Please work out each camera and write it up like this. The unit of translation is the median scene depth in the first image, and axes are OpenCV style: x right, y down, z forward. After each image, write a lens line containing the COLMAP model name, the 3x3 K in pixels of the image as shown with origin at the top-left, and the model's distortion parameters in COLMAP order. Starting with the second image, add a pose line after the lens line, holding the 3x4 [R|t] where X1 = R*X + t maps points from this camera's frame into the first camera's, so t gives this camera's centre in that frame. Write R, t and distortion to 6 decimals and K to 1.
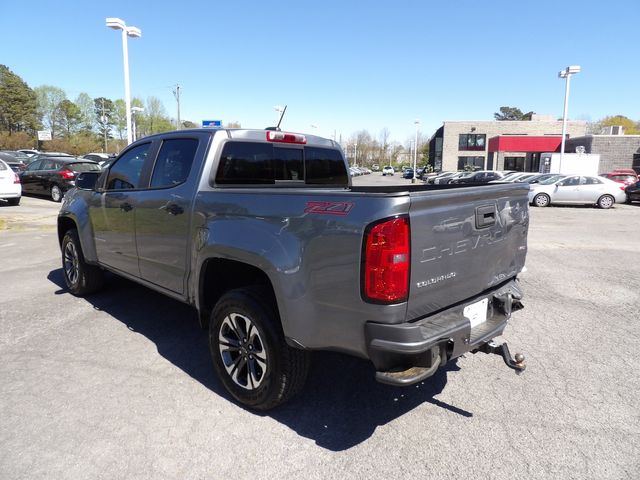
lens RADIAL K [[450.4, 0, 323.9], [0, 450.4, 236.2], [0, 0, 1]] dist [-0.015214, 0.010363]
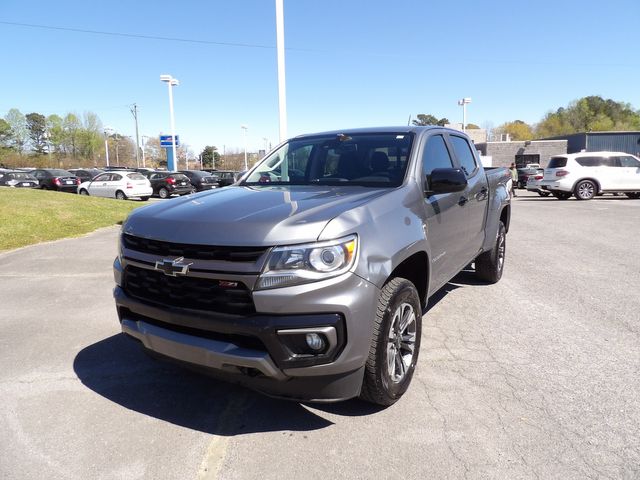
lens RADIAL K [[450.4, 0, 323.9], [0, 450.4, 236.2], [0, 0, 1]] dist [-0.015214, 0.010363]
pose [[0.986301, -0.058360, 0.154286, -0.289883], [0.060685, 0.998103, -0.010404, 0.110702], [-0.153386, 0.019624, 0.987971, -0.675652]]
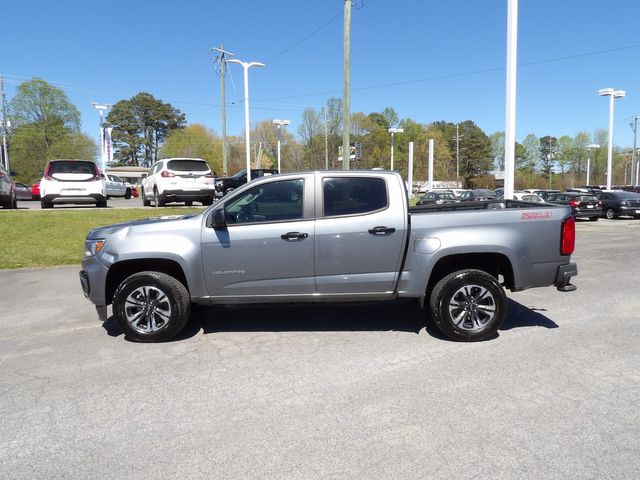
lens RADIAL K [[450.4, 0, 323.9], [0, 450.4, 236.2], [0, 0, 1]] dist [-0.015214, 0.010363]
pose [[0.631516, 0.041349, -0.774259, 0.076276], [-0.098818, 0.994726, -0.027477, 0.099396], [0.769040, 0.093863, 0.632272, -0.608778]]
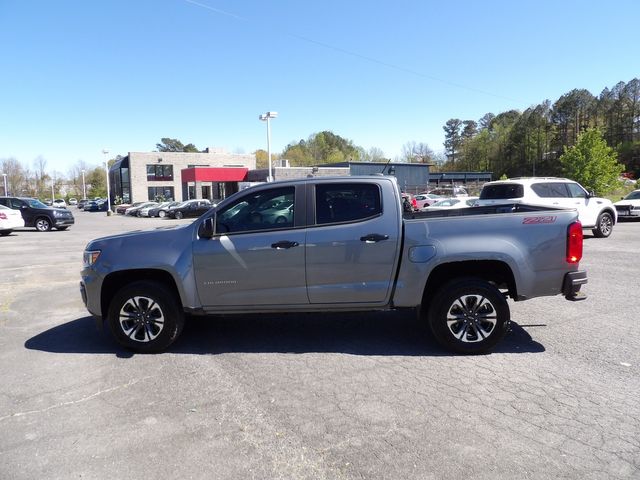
lens RADIAL K [[450.4, 0, 323.9], [0, 450.4, 236.2], [0, 0, 1]] dist [-0.015214, 0.010363]
pose [[0.750409, -0.092965, 0.654404, -0.289406], [0.134195, 0.990868, -0.013119, -0.014512], [-0.647208, 0.097662, 0.756031, 0.021697]]
